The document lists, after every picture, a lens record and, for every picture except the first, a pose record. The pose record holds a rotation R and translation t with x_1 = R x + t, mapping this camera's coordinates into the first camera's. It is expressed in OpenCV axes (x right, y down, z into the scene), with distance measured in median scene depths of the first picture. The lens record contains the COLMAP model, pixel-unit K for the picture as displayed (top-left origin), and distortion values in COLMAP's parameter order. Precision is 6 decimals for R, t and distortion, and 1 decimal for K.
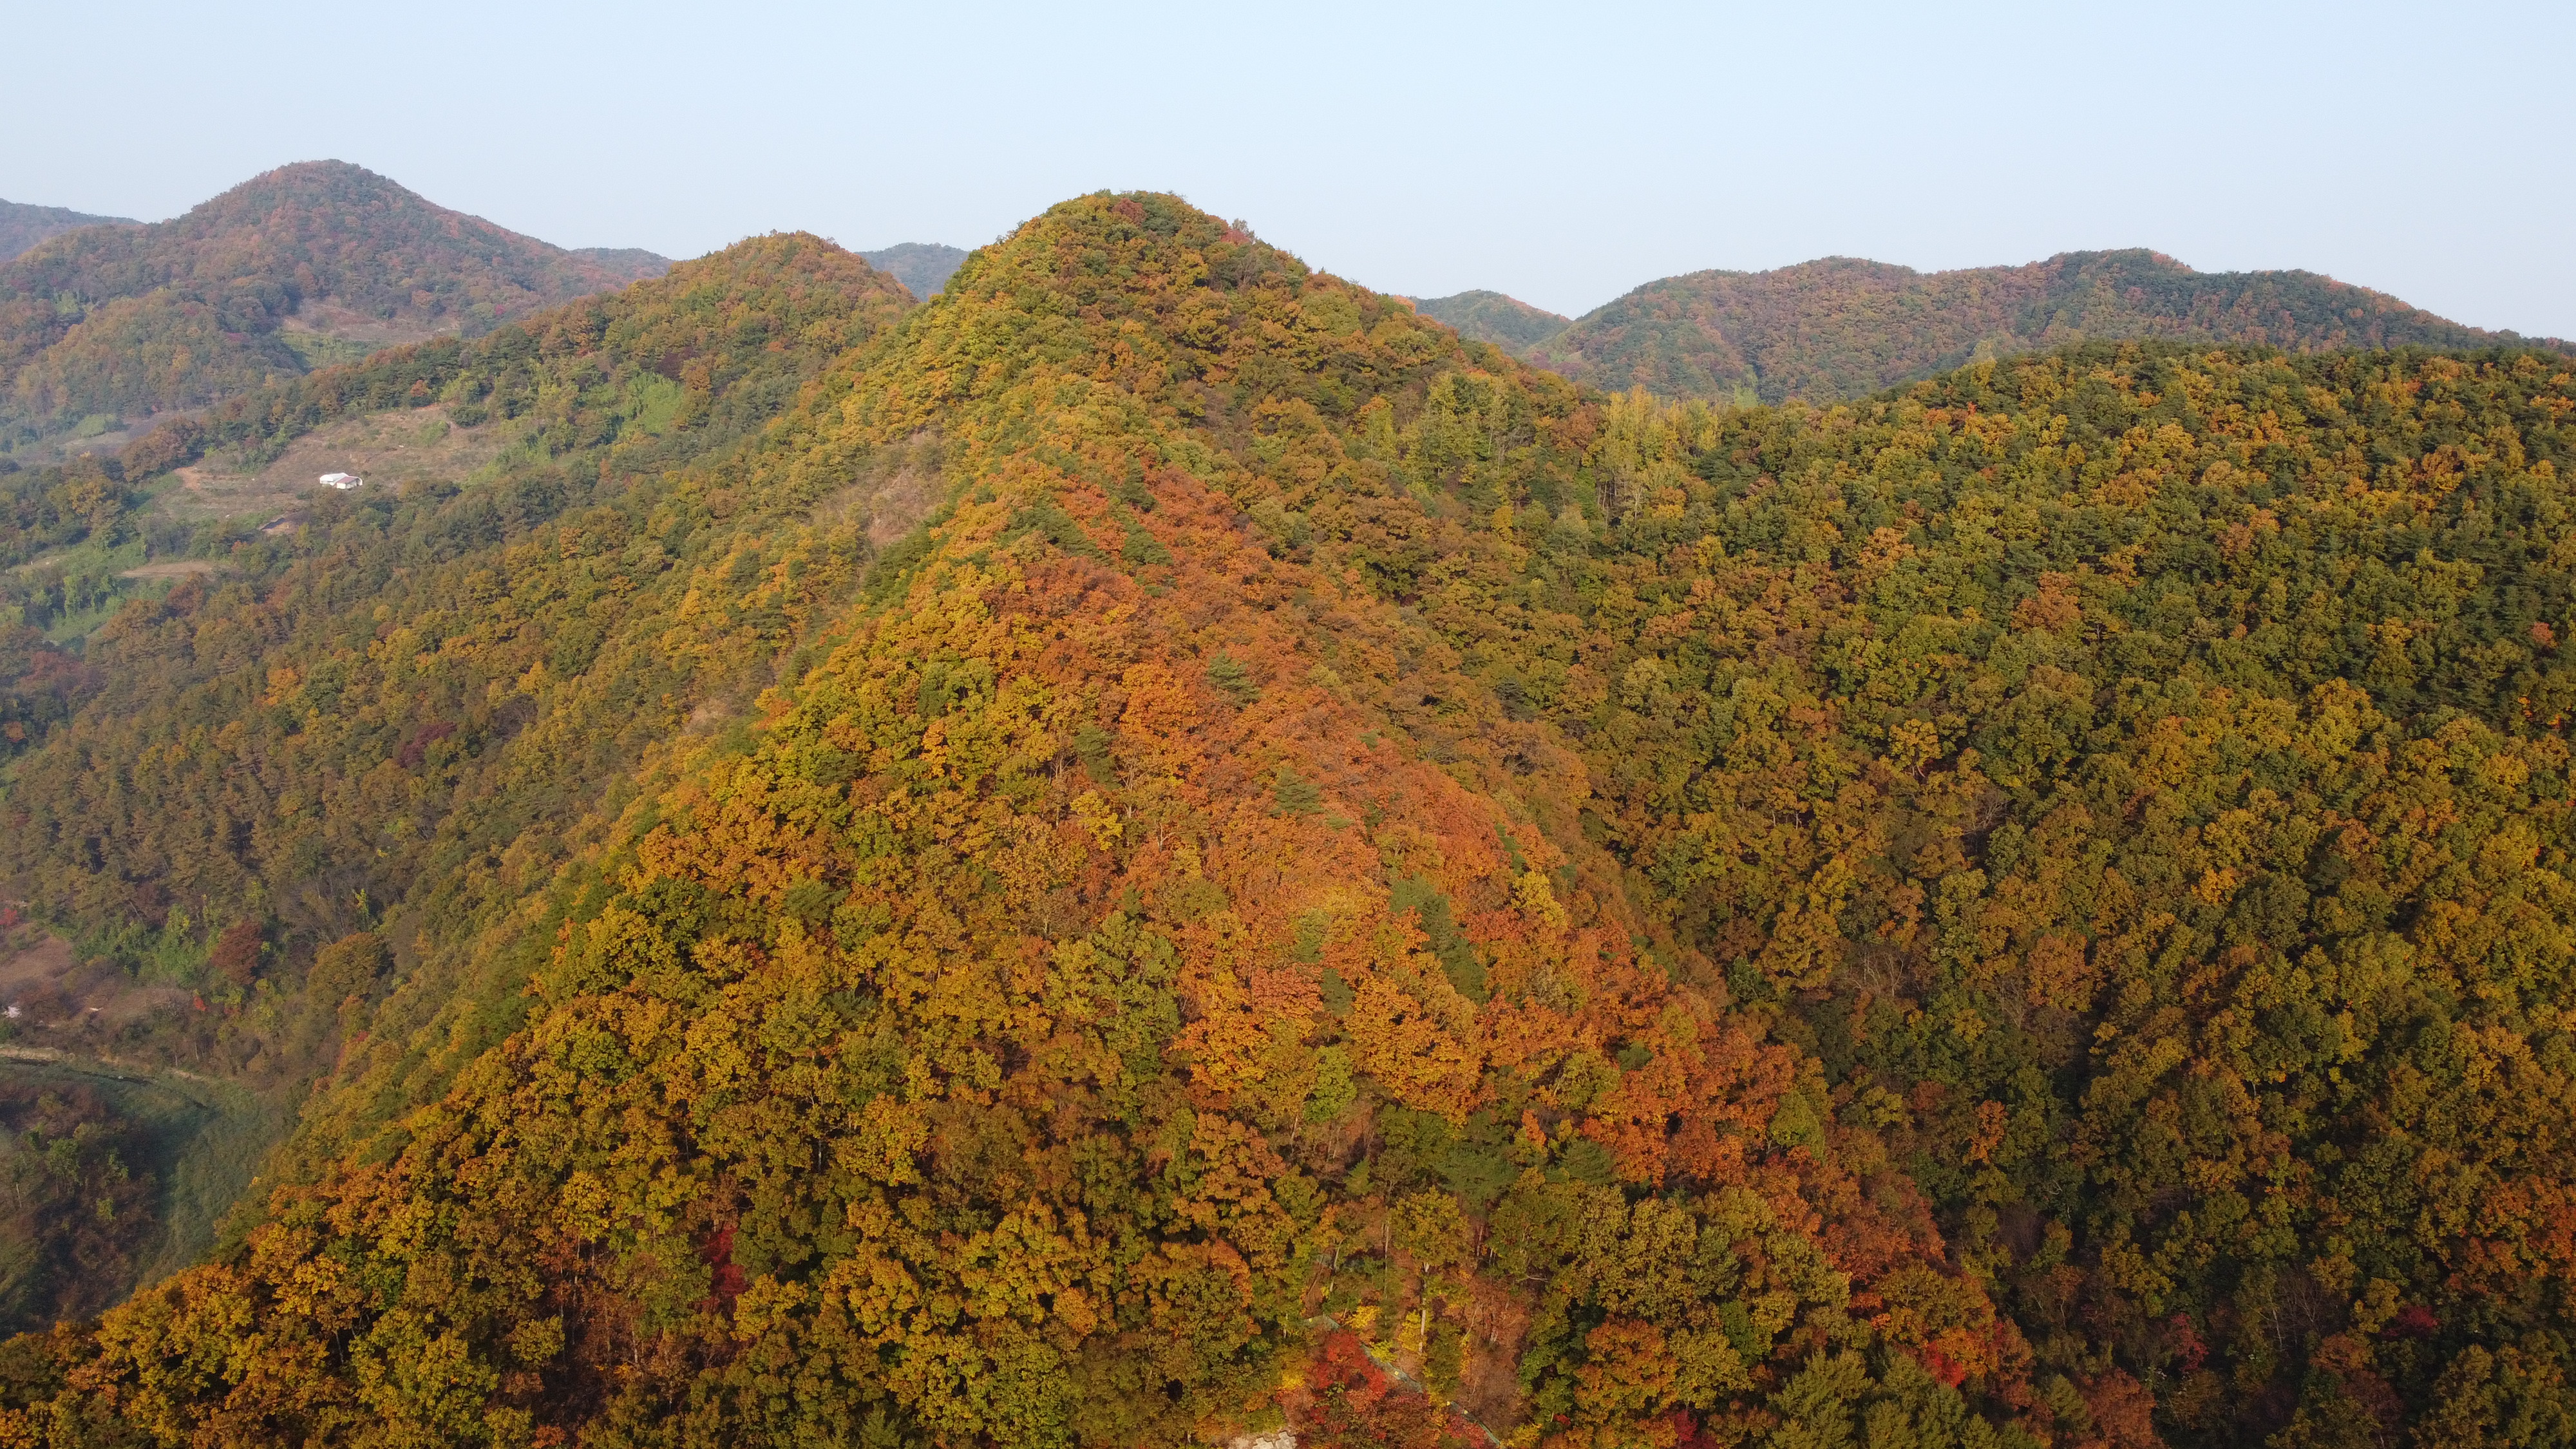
lens RADIAL K [[1936.3, 0, 1287.1], [0, 1936.3, 723.7], [0, 0, 1]] dist [-0.005230, -0.004729]
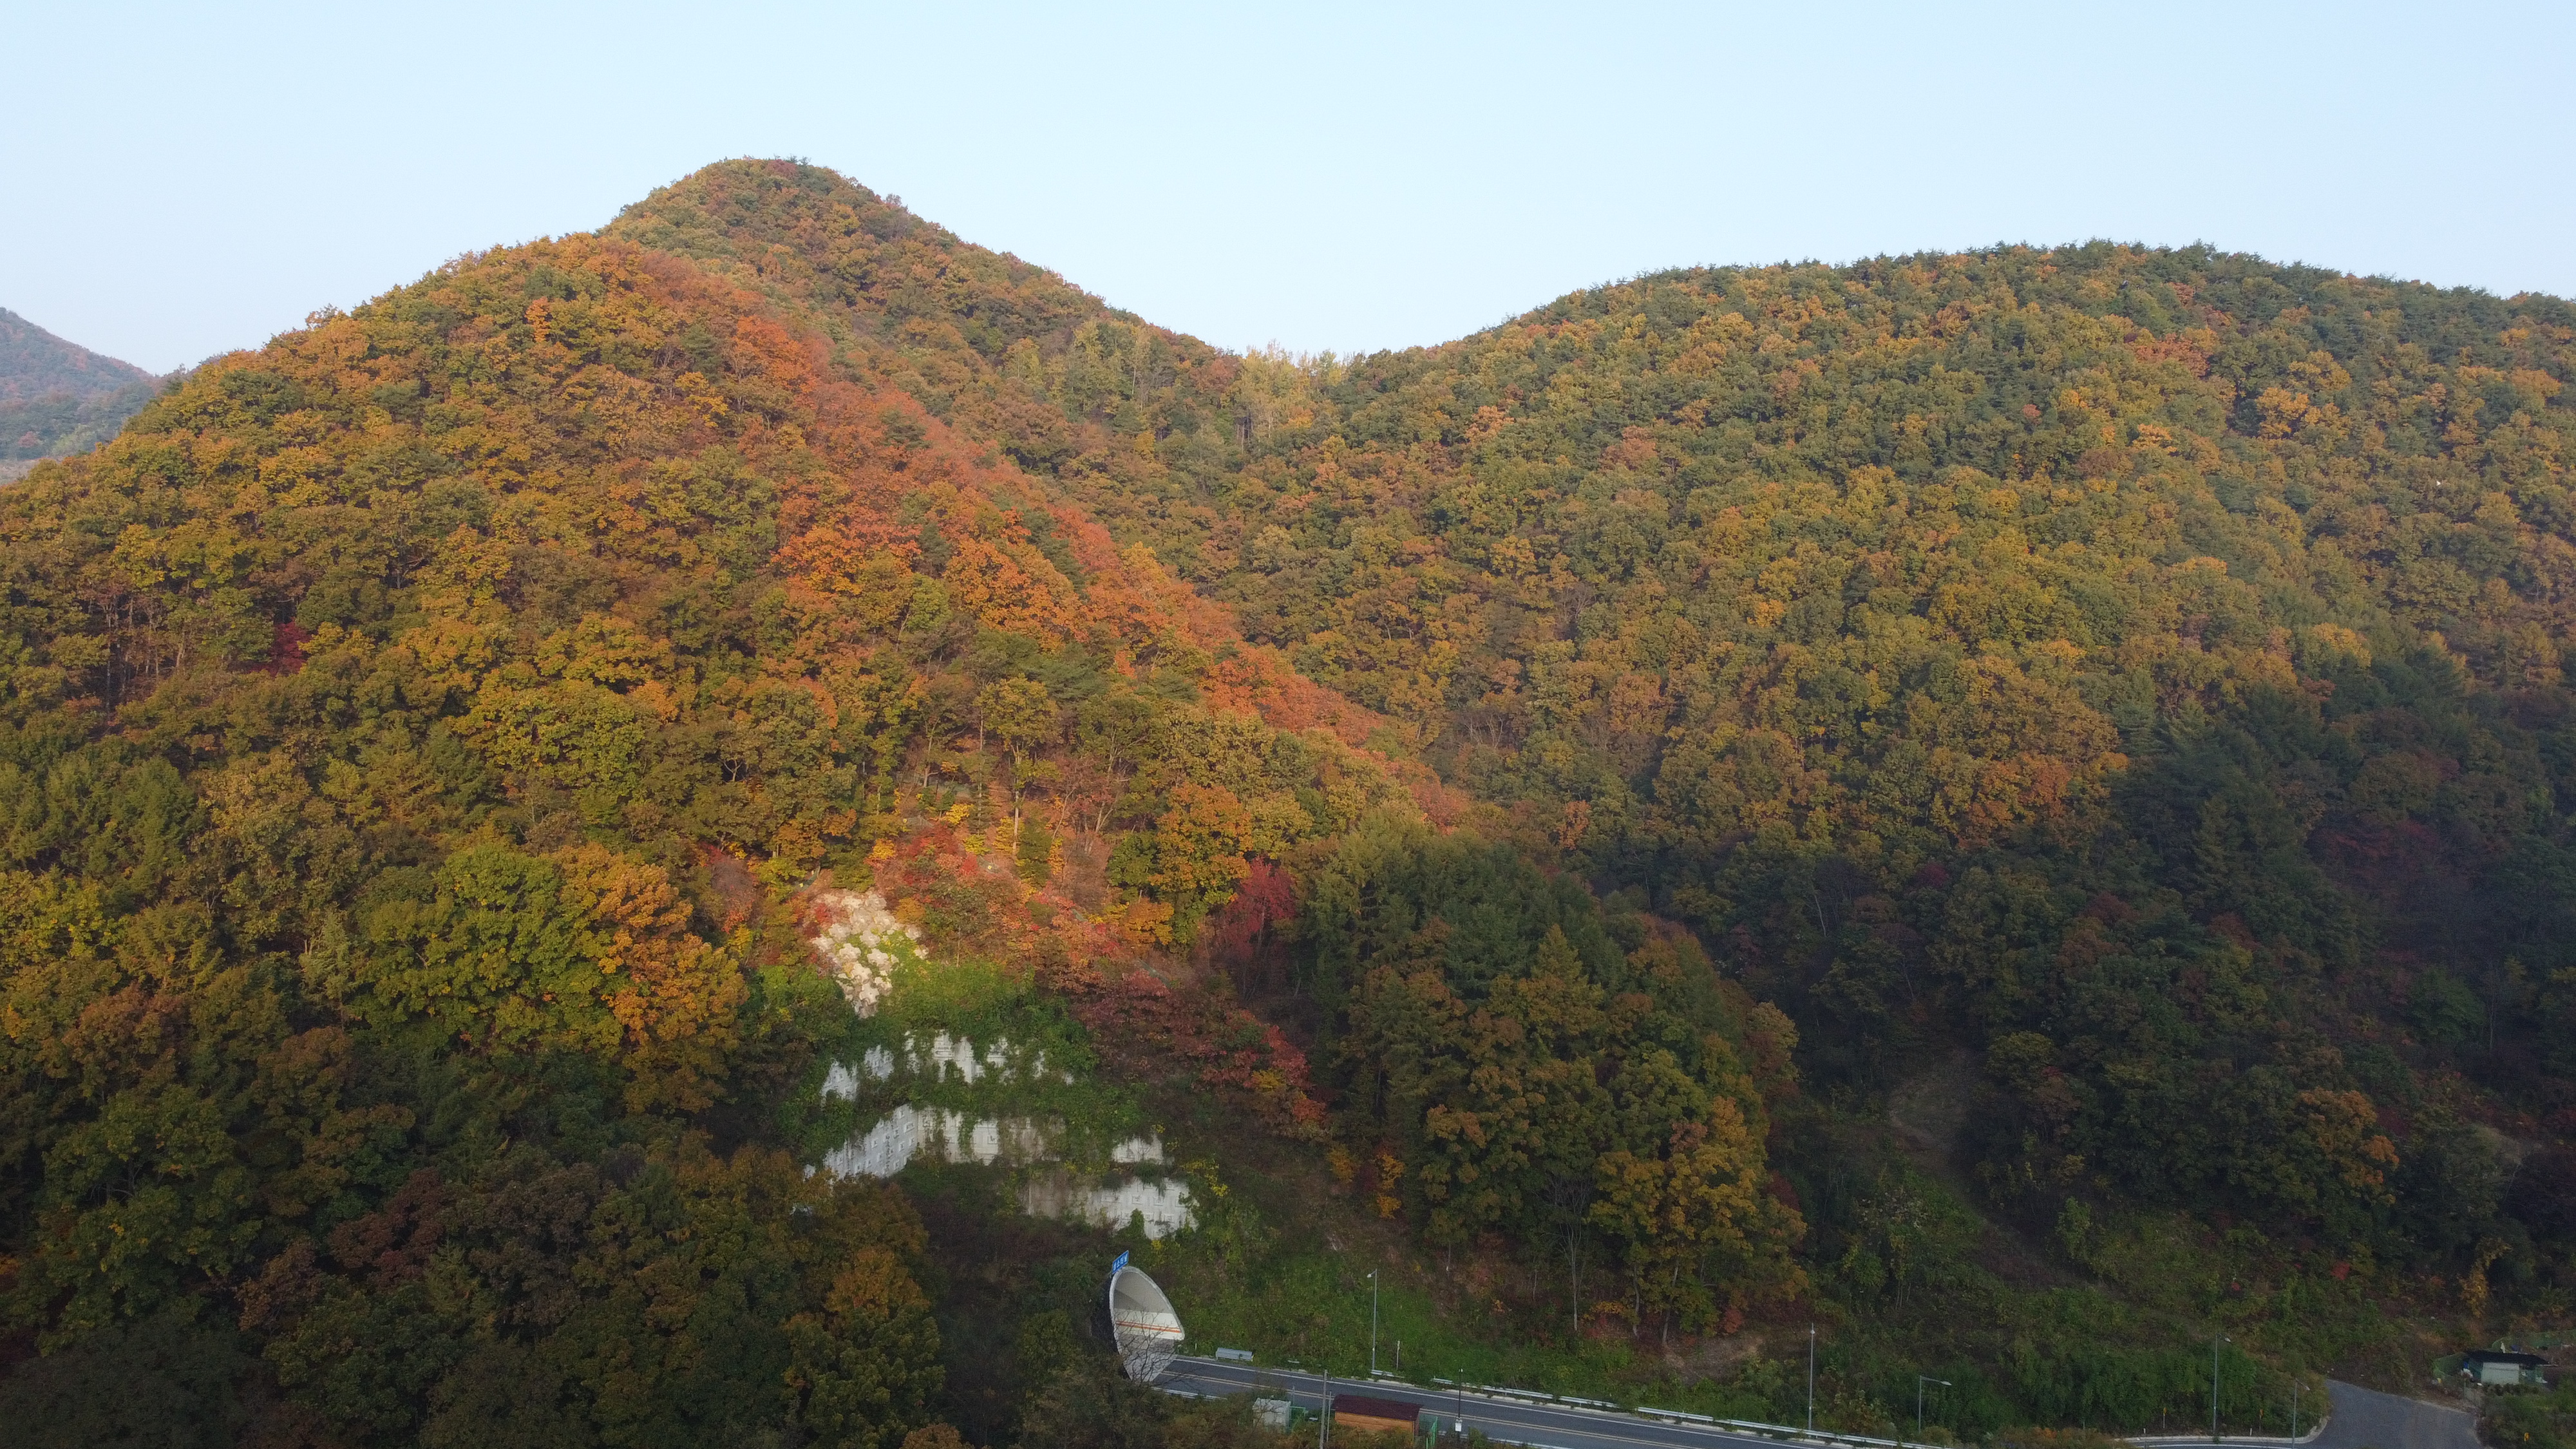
lens RADIAL K [[1936.3, 0, 1293.0], [0, 1936.3, 725.8], [0, 0, 1]] dist [-0.005230, -0.004729]
pose [[0.987170, -0.004385, 0.159616, 0.030569], [0.023583, 0.992664, -0.118583, 0.227871], [-0.157925, 0.120826, 0.980031, -0.026694]]
